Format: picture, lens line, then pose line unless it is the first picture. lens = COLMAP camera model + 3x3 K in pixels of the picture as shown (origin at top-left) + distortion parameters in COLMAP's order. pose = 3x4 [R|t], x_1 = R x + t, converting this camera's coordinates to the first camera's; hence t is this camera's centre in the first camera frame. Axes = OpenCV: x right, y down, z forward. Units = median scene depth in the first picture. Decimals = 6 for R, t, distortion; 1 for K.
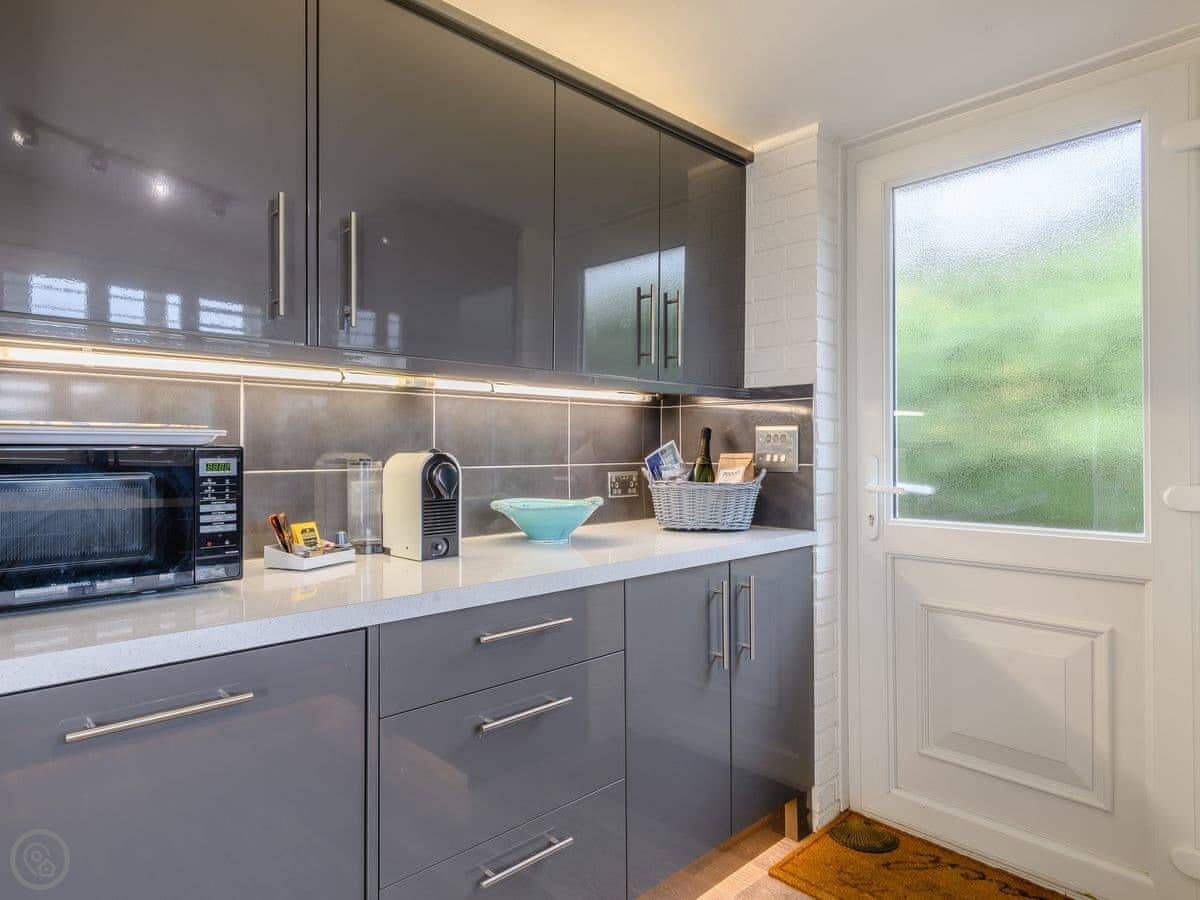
lens RADIAL K [[696.9, 0, 592.2], [0, 696.9, 445.5], [0, 0, 1]] dist [0.008195, -0.006111]
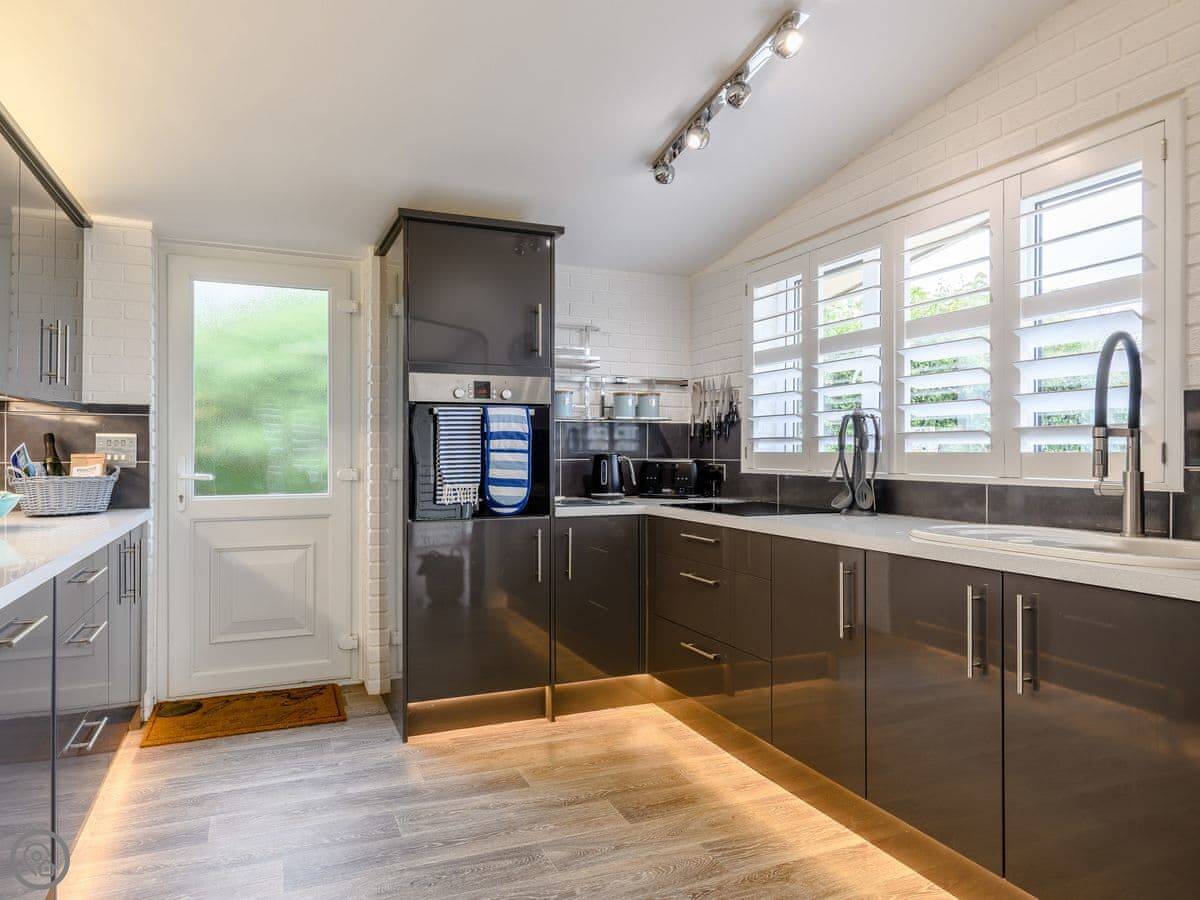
lens RADIAL K [[696.9, 0, 563.7], [0, 696.9, 449.9], [0, 0, 1]] dist [0.008195, -0.006111]
pose [[0.335839, 0.001771, 0.941918, -0.730558], [-0.005865, 0.999983, 0.000211, -0.002237], [-0.941901, -0.005595, 0.335844, -0.270479]]
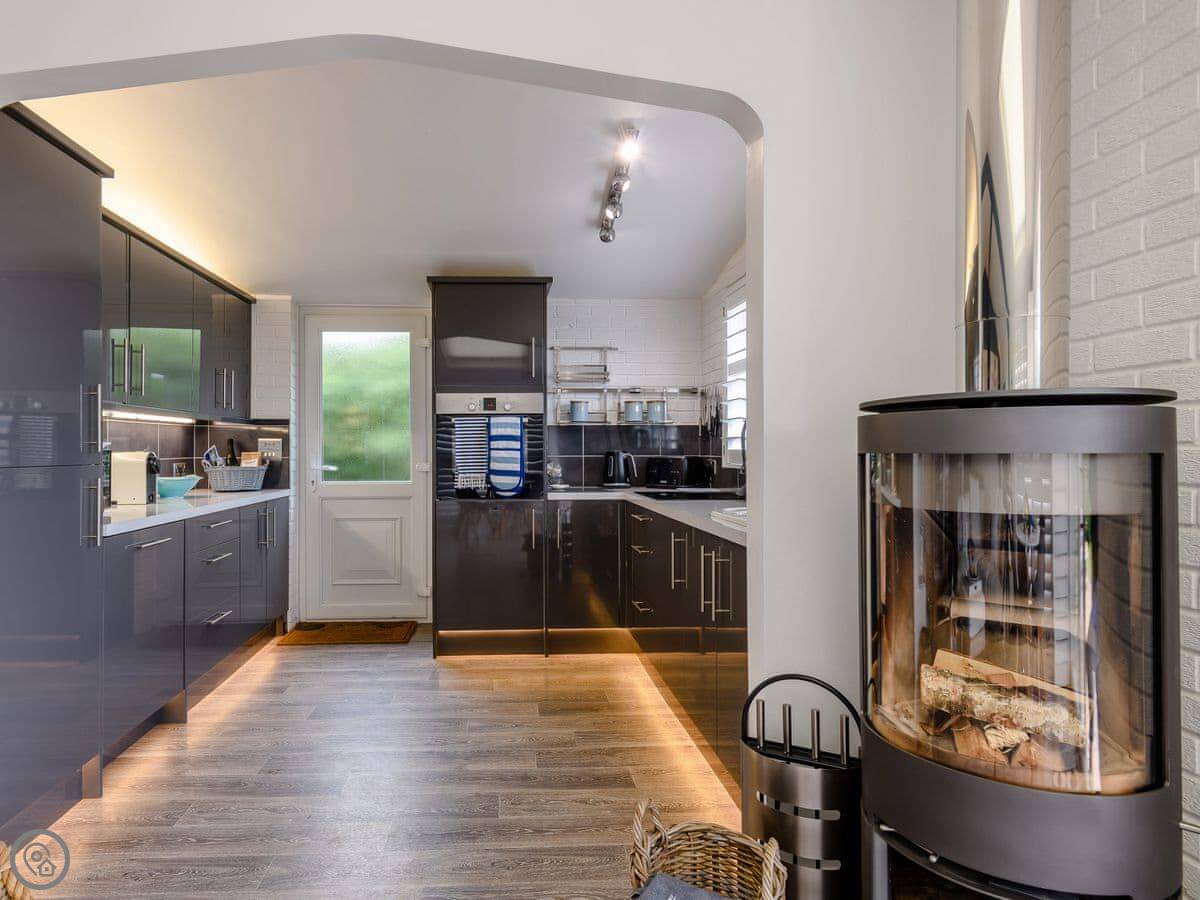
lens RADIAL K [[696.9, 0, 544.2], [0, 696.9, 445.7], [0, 0, 1]] dist [0.008195, -0.006111]
pose [[0.623400, 0.002545, 0.781899, -0.842597], [-0.002210, 0.999996, -0.001492, -0.006295], [-0.781900, -0.000798, 0.623403, -0.907686]]
